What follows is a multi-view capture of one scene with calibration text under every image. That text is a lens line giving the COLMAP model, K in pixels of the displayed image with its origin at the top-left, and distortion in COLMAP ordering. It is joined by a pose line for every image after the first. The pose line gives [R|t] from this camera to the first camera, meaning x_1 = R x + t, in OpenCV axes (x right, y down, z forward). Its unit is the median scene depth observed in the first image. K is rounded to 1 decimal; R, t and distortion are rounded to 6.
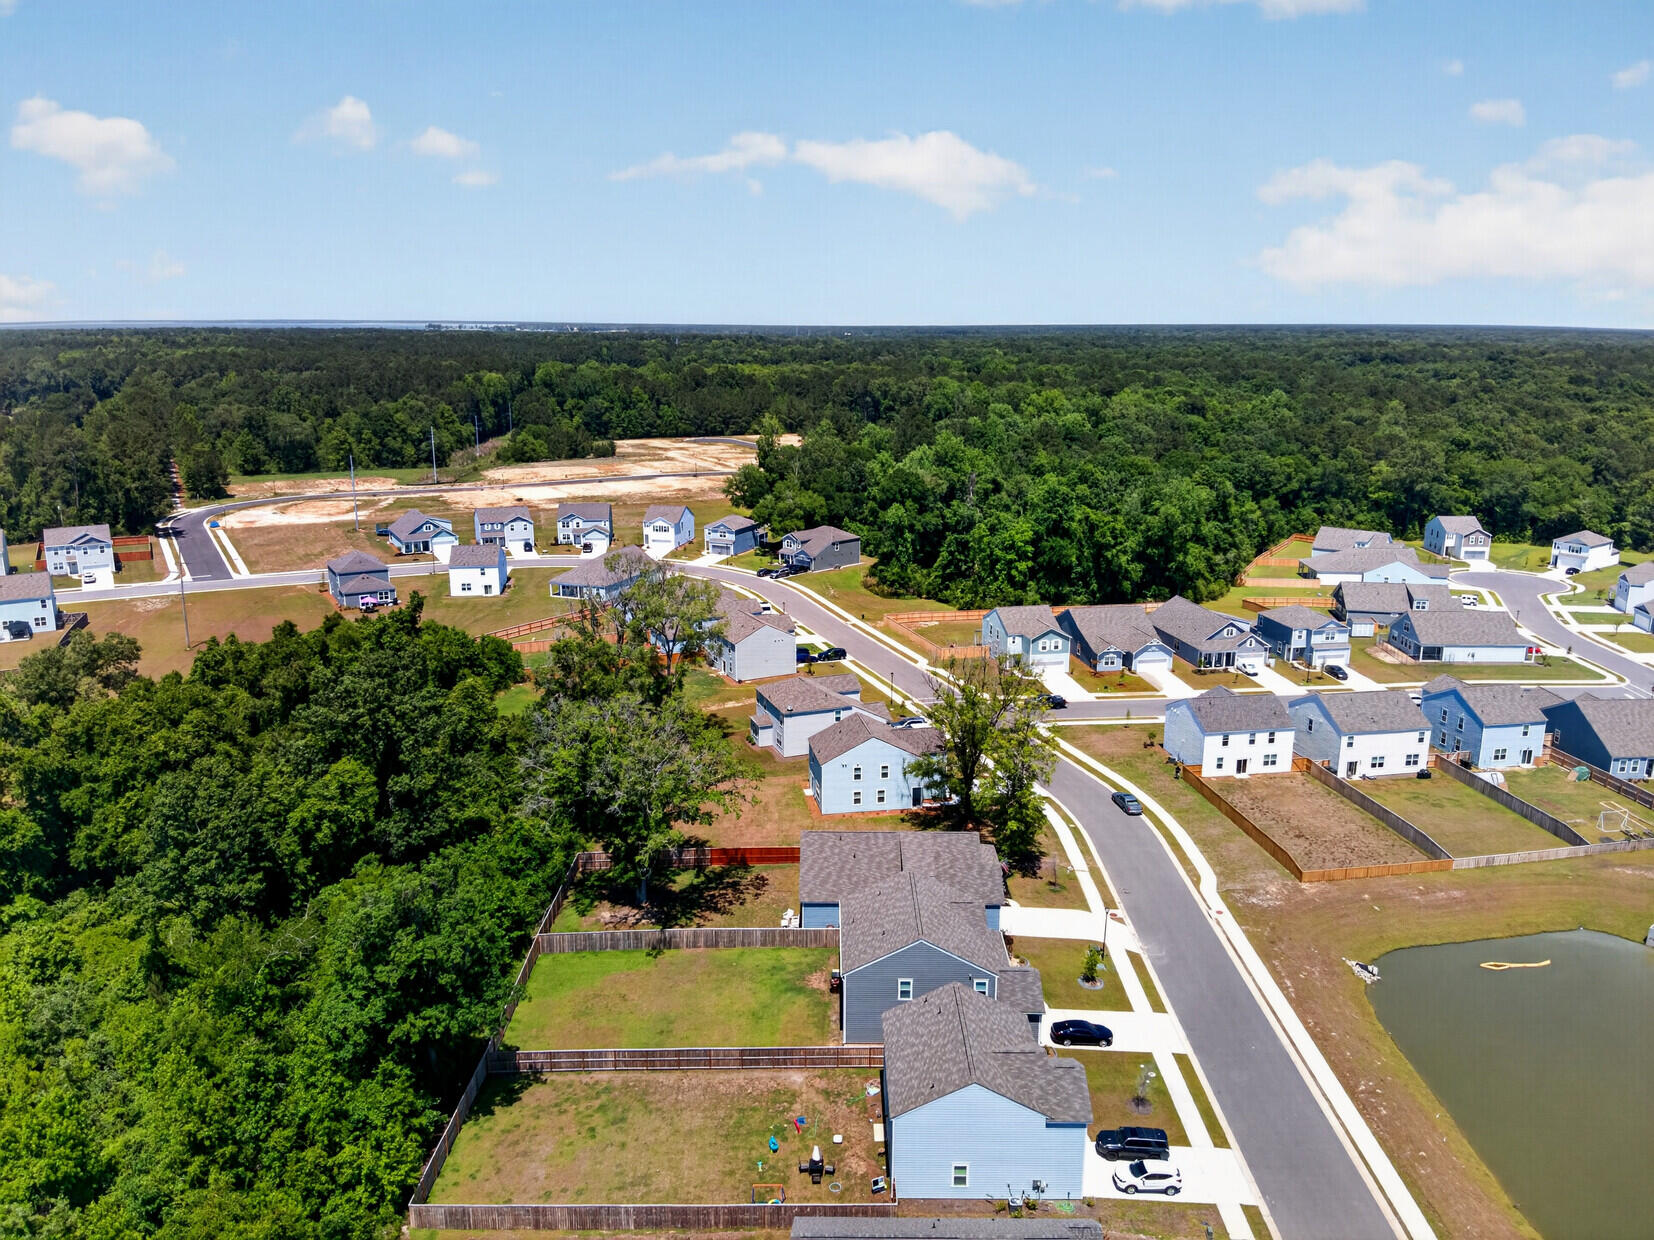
lens RADIAL K [[1196.8, 0, 827.0], [0, 1196.8, 620.0], [0, 0, 1]] dist [0.137175, -0.244659]
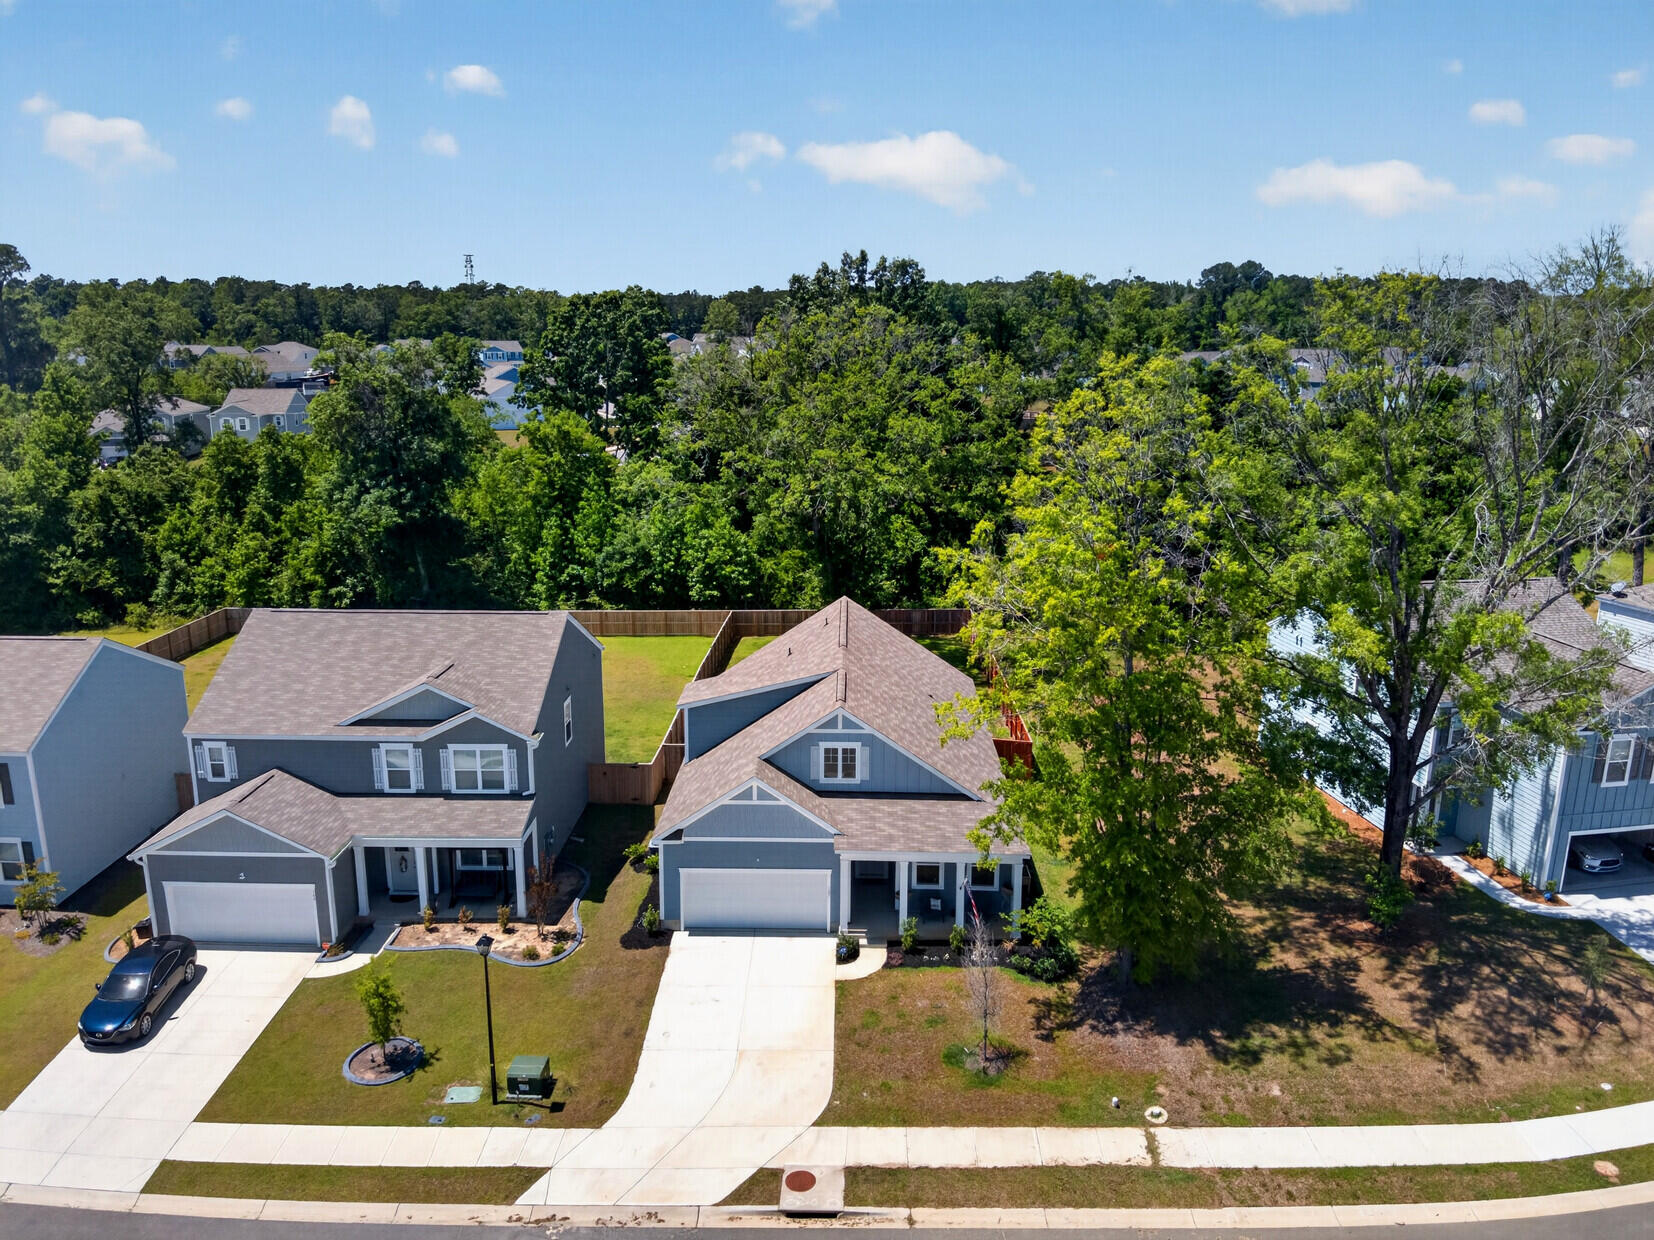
lens RADIAL K [[1196.8, 0, 827.0], [0, 1196.8, 620.0], [0, 0, 1]] dist [0.137175, -0.244659]
pose [[-0.016974, 0.238396, -0.971020, 0.356659], [-0.243609, 0.940907, 0.235262, 0.054233], [0.969725, 0.240543, 0.042104, 0.753106]]
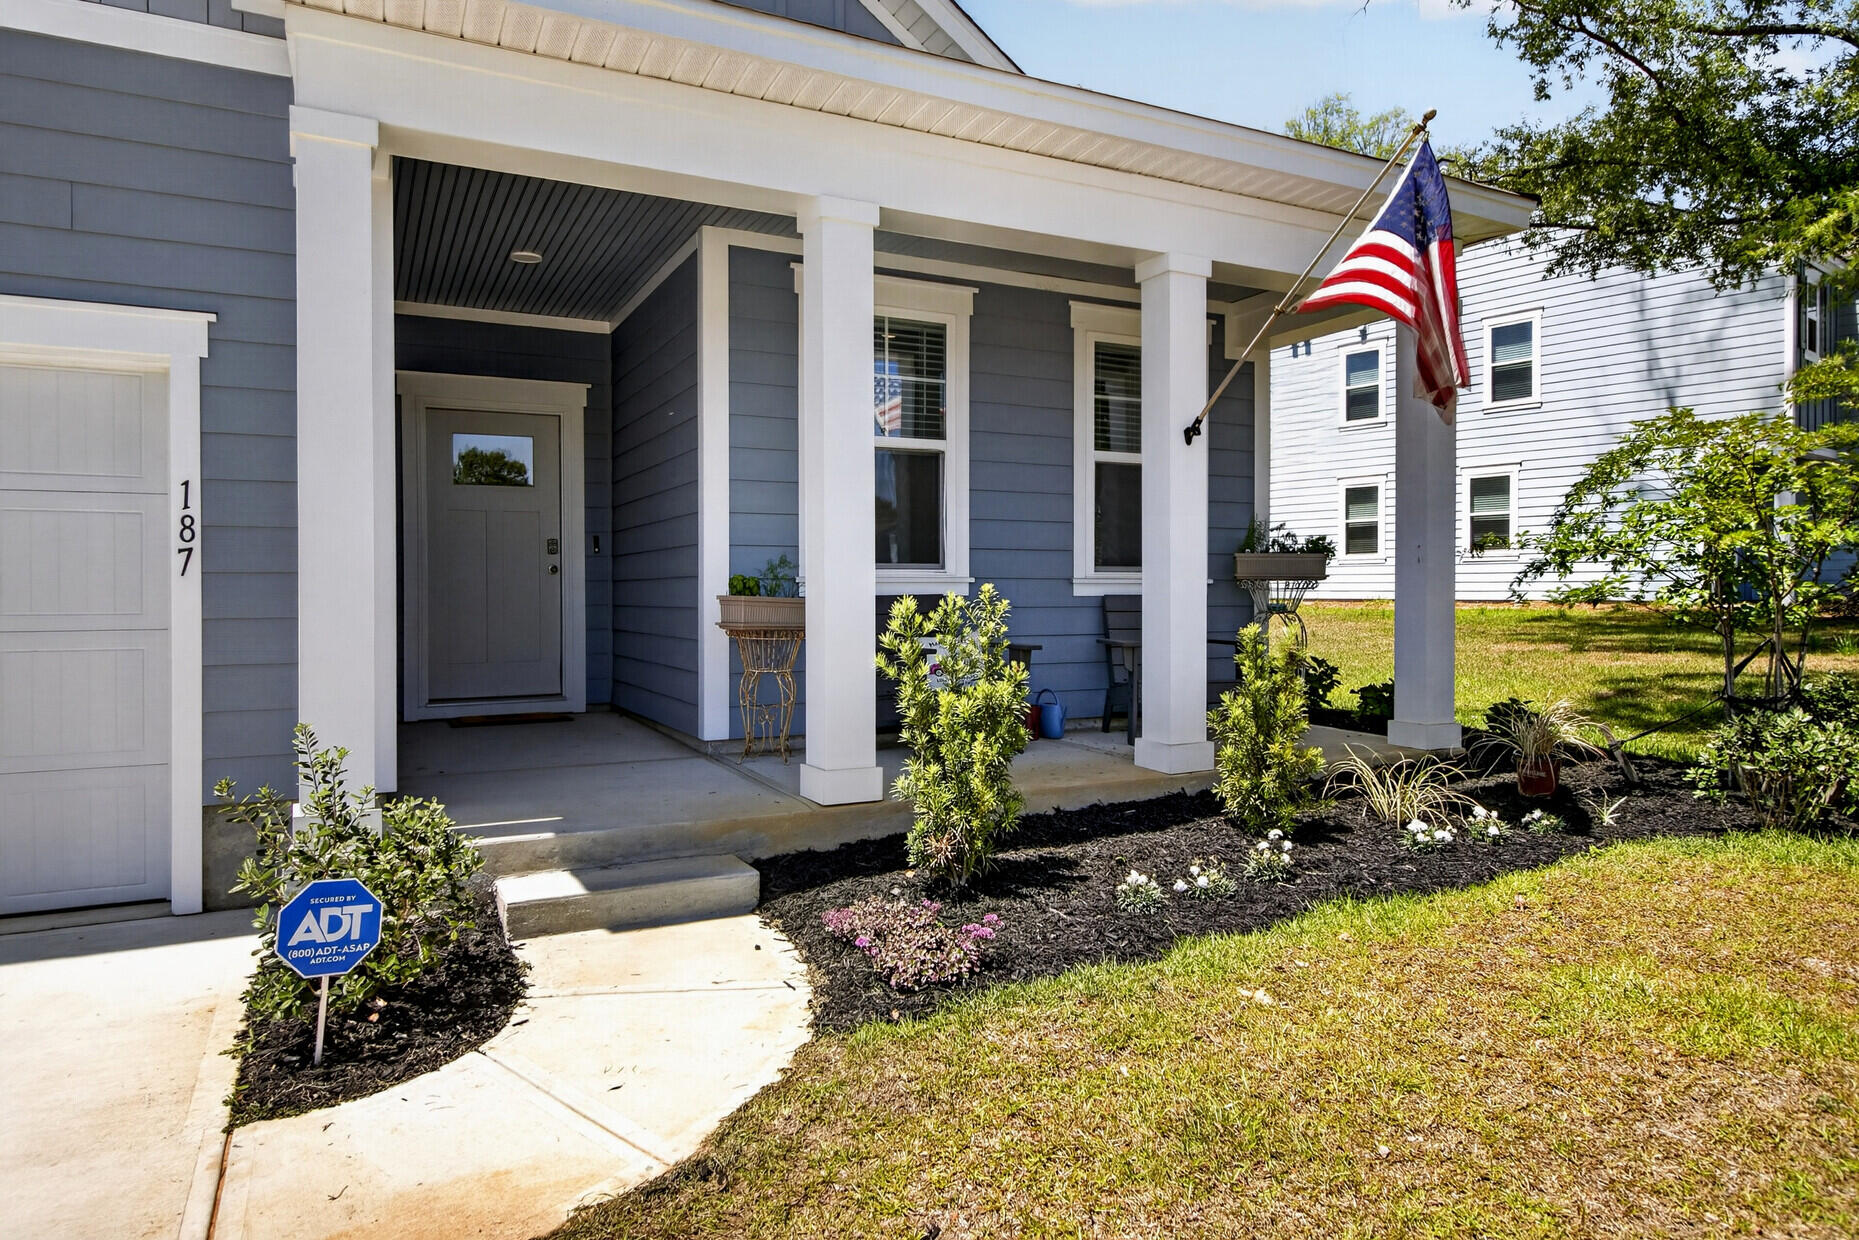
lens RADIAL K [[1127.0, 0, 922.5], [0, 1127.0, 598.5], [0, 0, 1]] dist [0.001069, 0.000044]
pose [[0.456596, 0.005243, -0.889658, 0.140115], [-0.204867, 0.973729, -0.099405, 0.177179], [0.865765, 0.227650, 0.445675, 0.783692]]
